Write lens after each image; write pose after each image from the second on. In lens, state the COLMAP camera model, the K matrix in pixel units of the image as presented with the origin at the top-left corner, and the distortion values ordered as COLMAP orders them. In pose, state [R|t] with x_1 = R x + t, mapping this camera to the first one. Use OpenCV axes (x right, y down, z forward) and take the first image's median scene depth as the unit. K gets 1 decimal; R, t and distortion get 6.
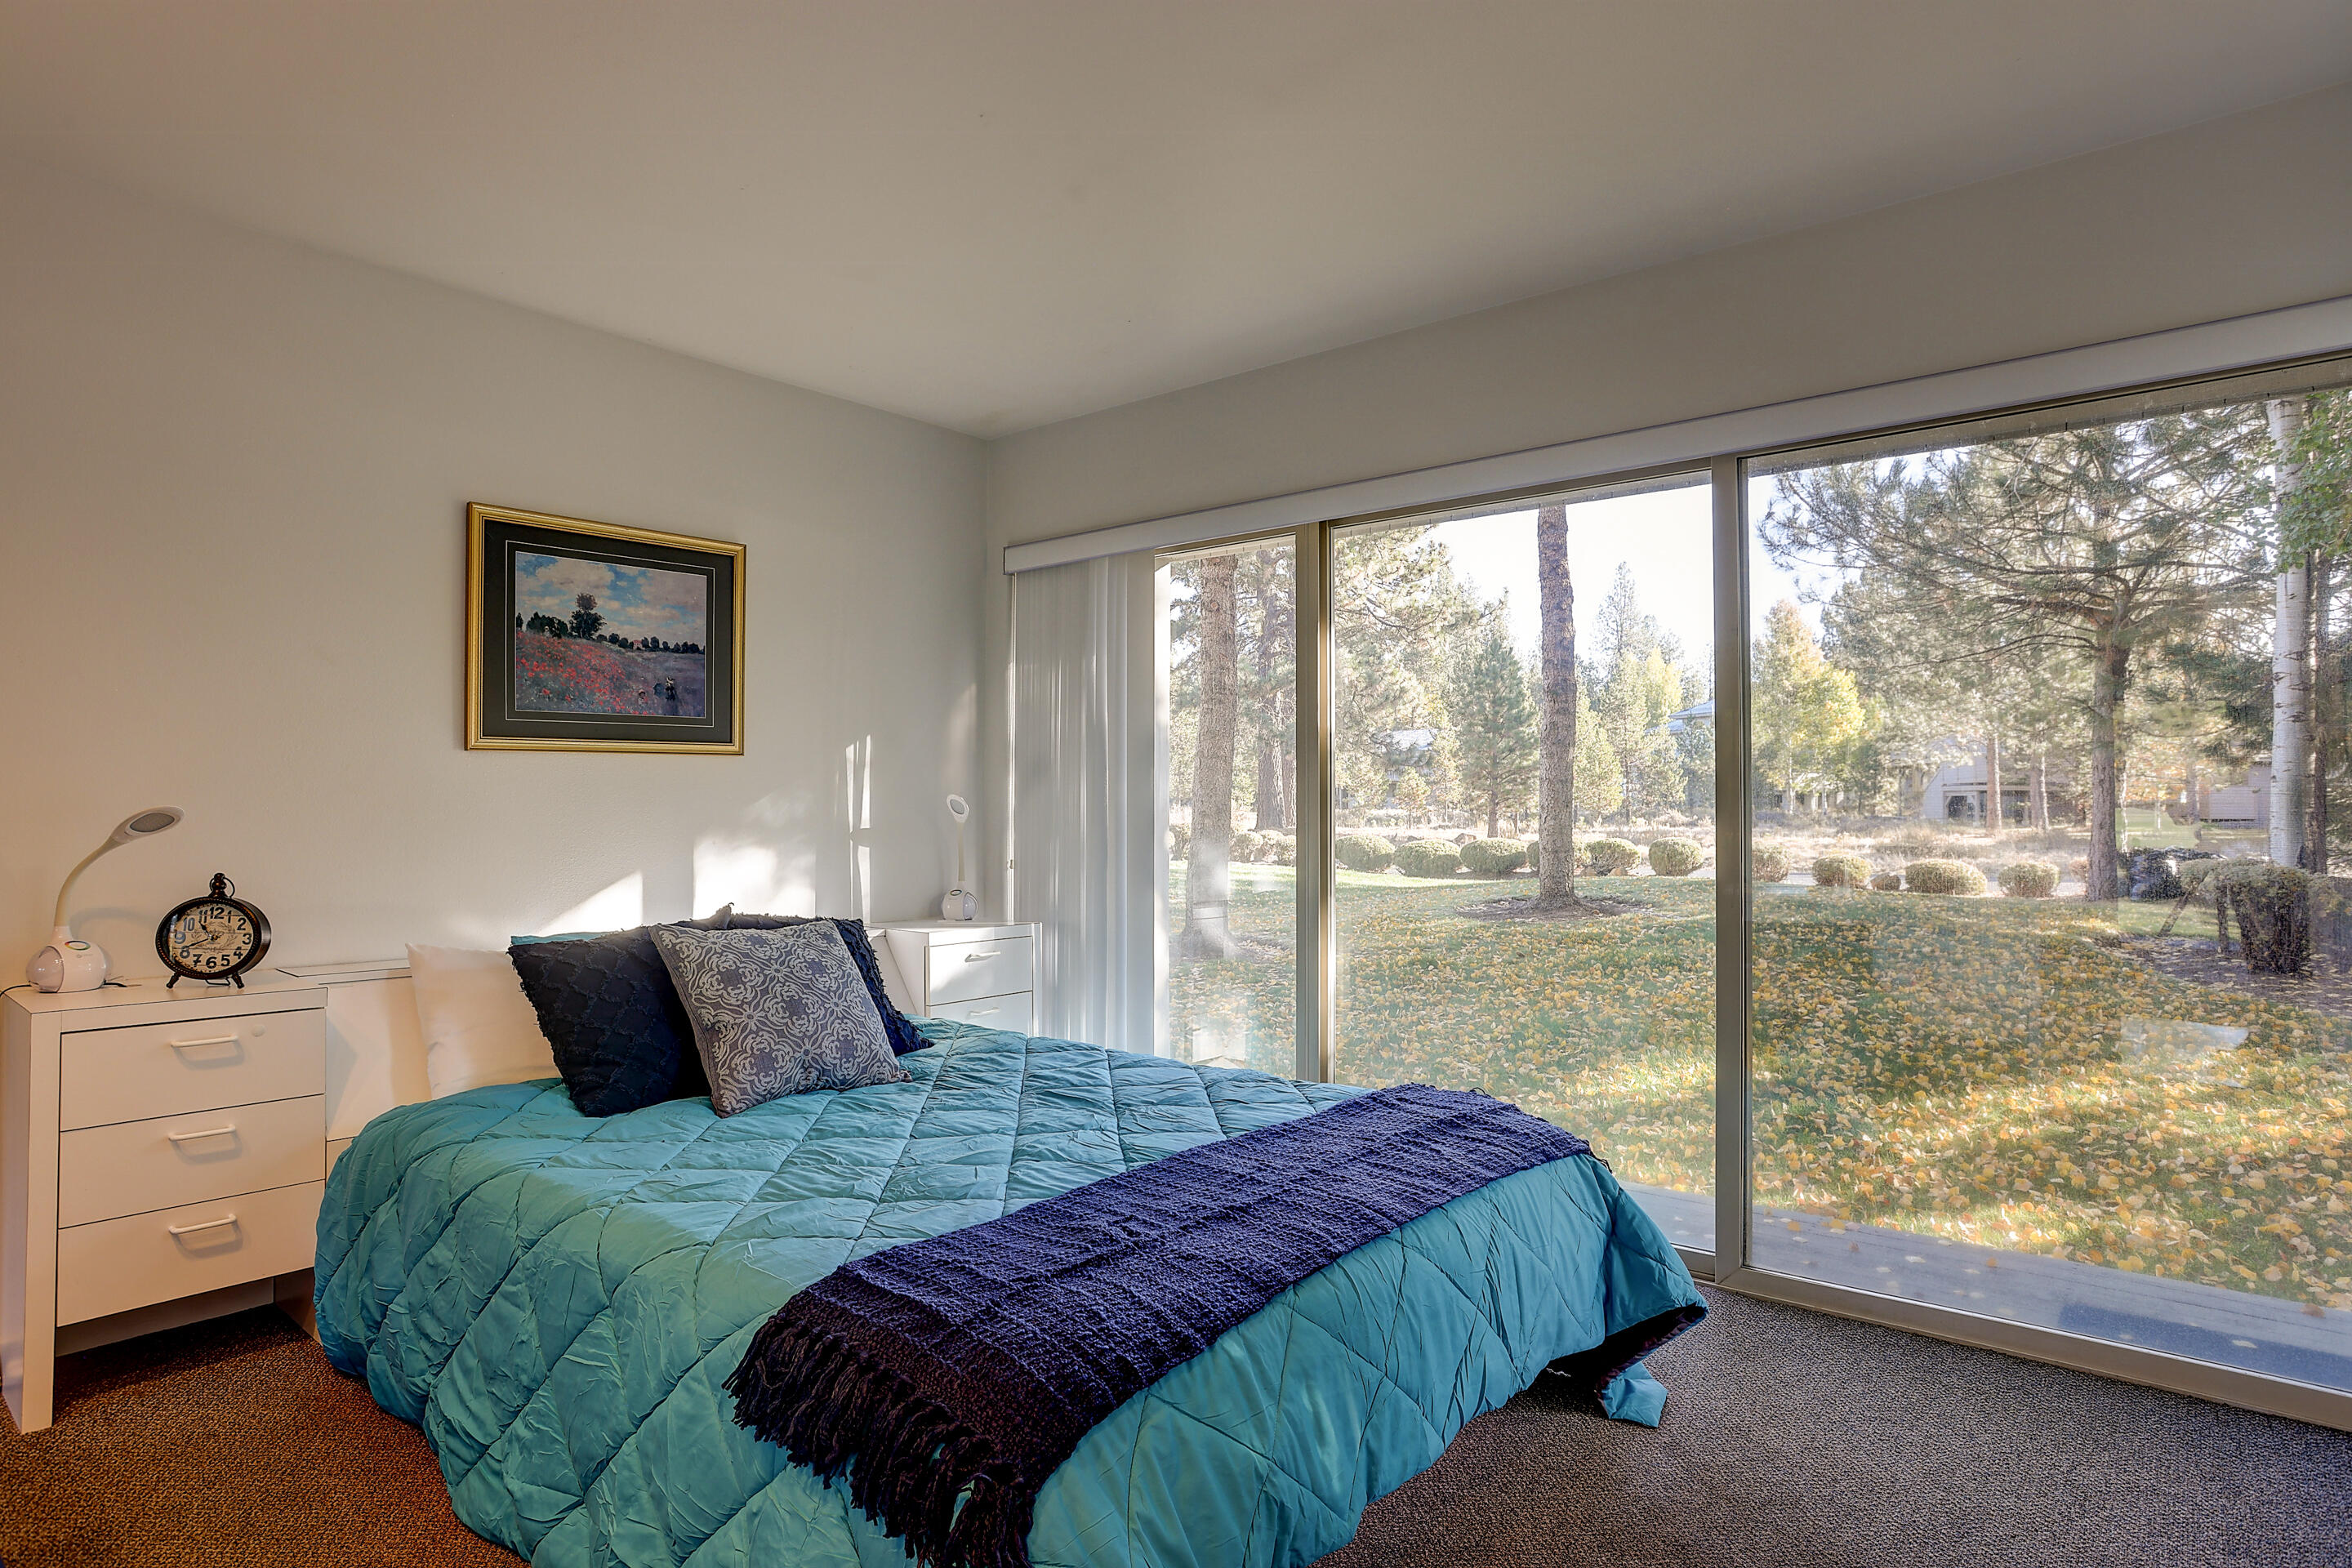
lens RADIAL K [[1269.8, 0, 1183.8], [0, 1269.8, 787.0], [0, 0, 1]] dist [-0.069745, 0.036504]
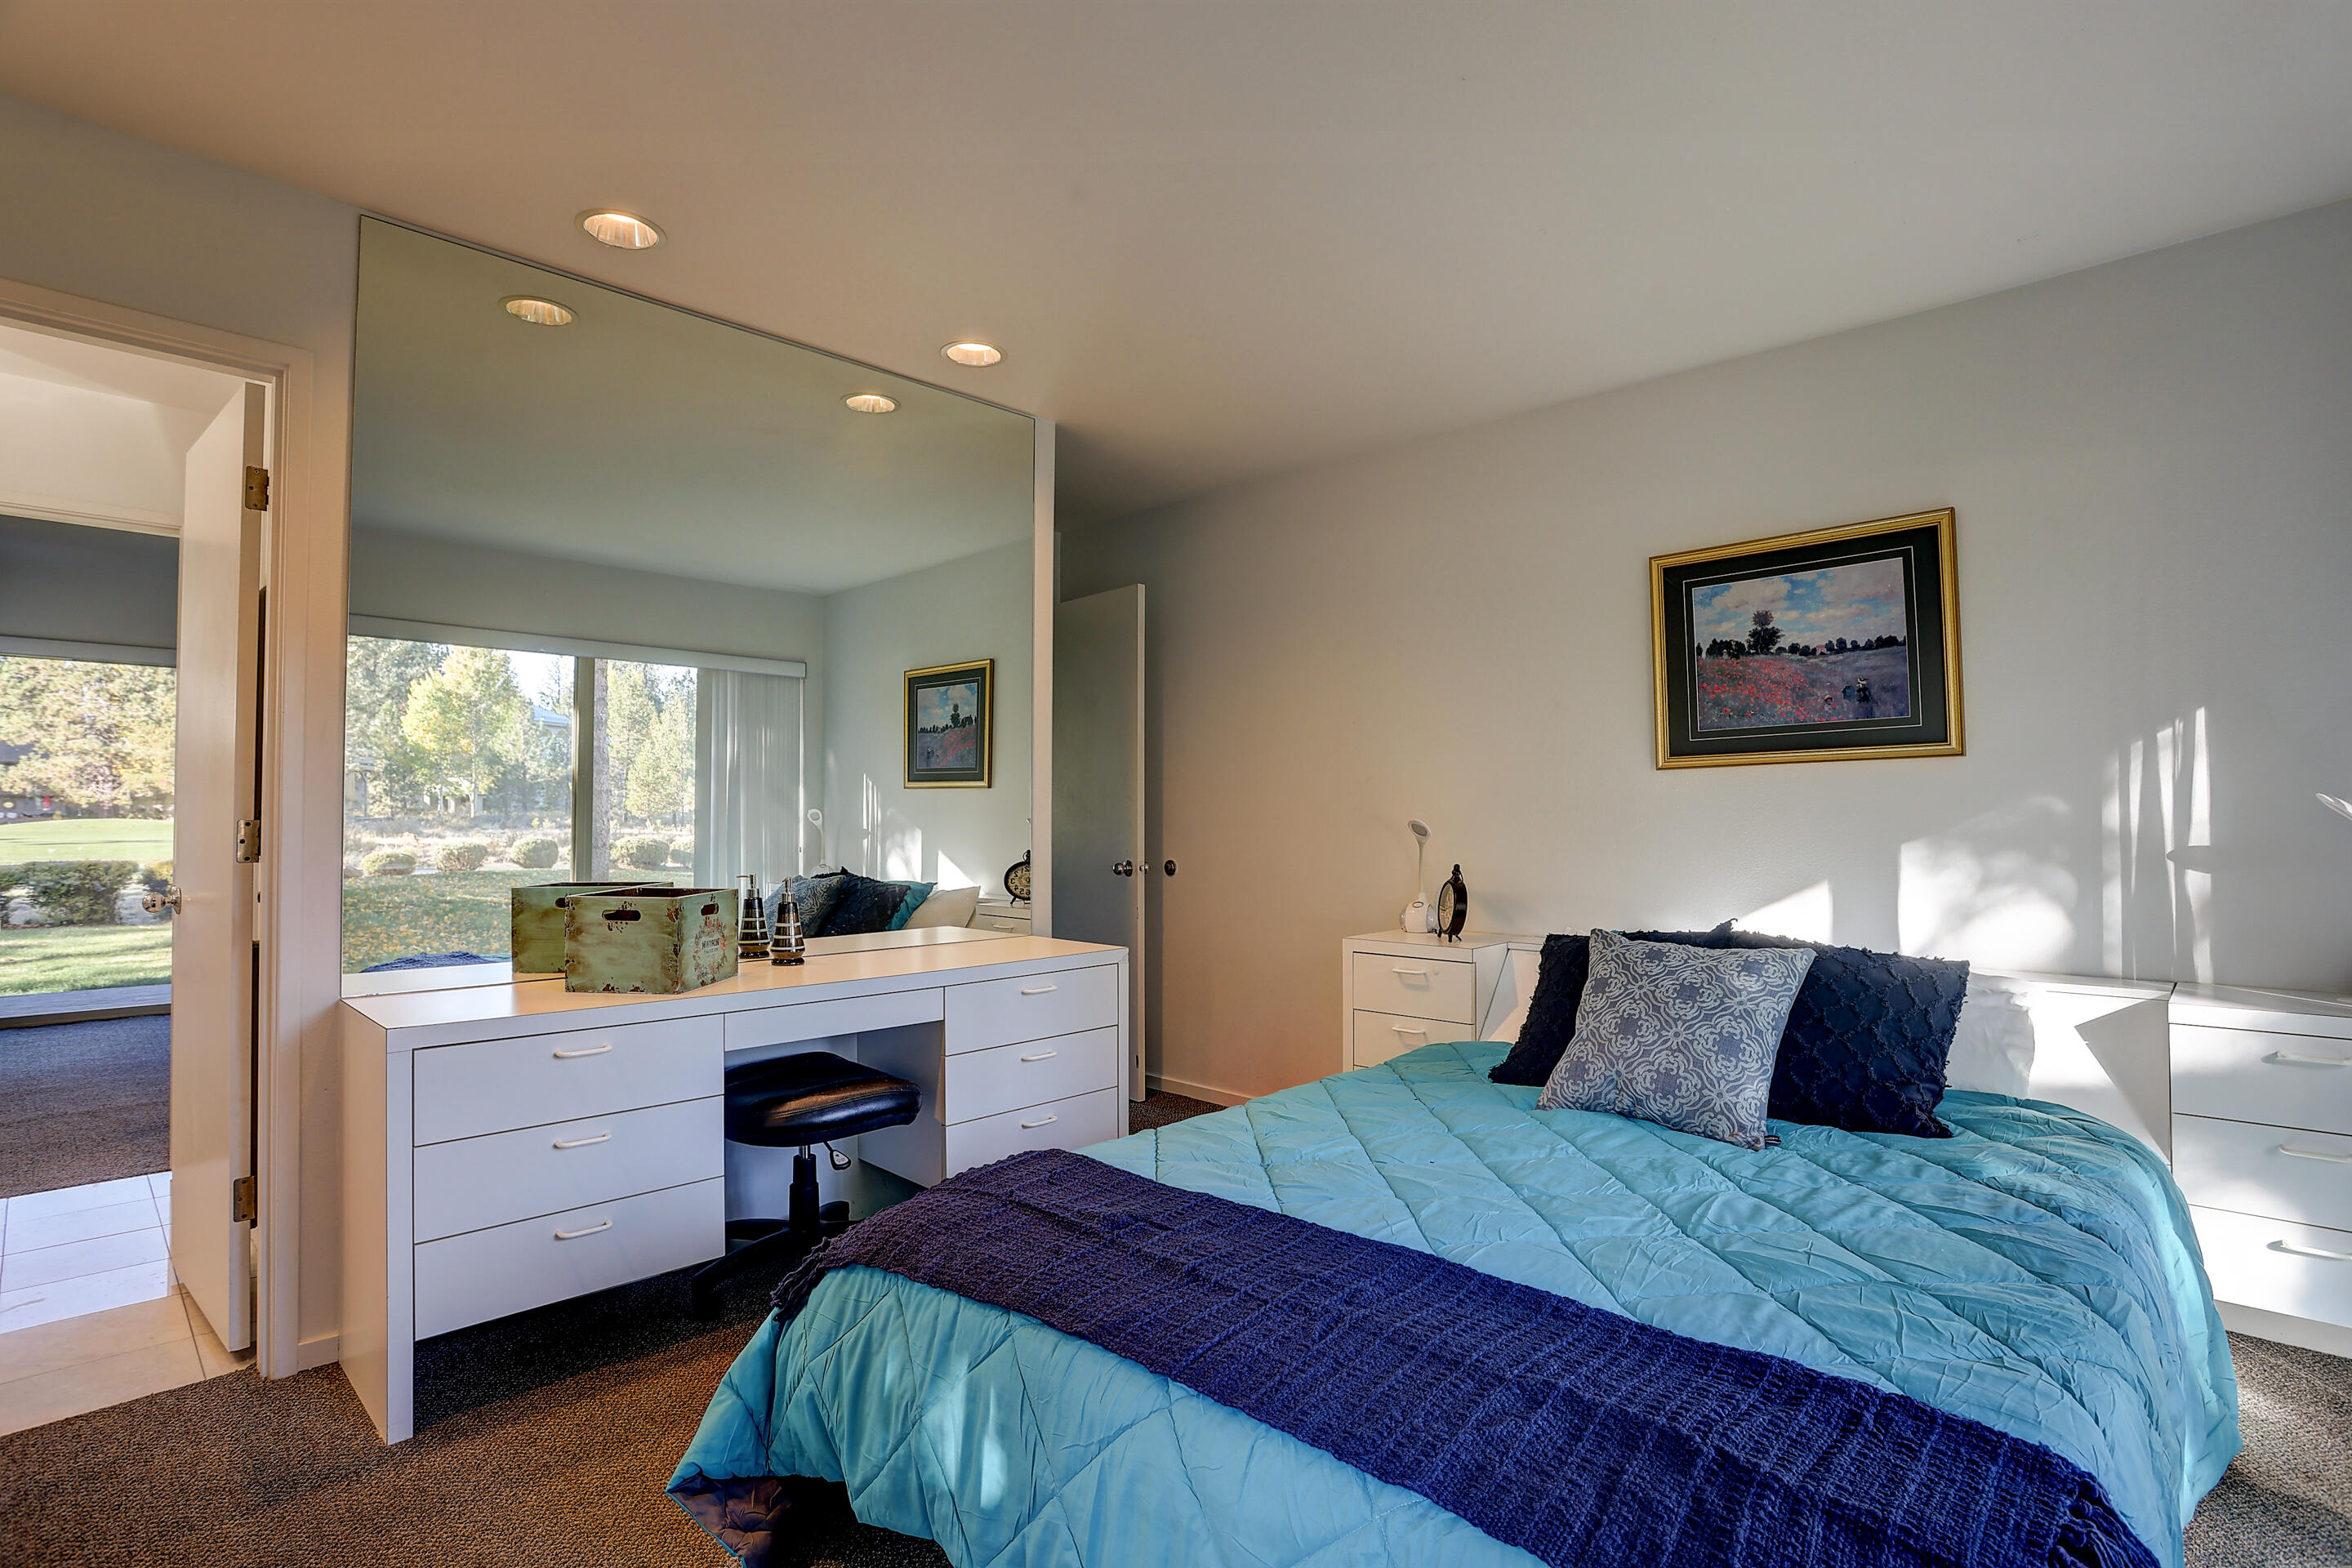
lens RADIAL K [[1146.9, 0, 1190.7], [0, 1146.9, 803.8], [0, 0, 1]] dist [-0.063422, 0.033890]
pose [[-0.065419, -0.016160, -0.997727, 0.465402], [0.018663, 0.999674, -0.017415, 0.011187], [0.997683, -0.019760, -0.065096, 0.578155]]
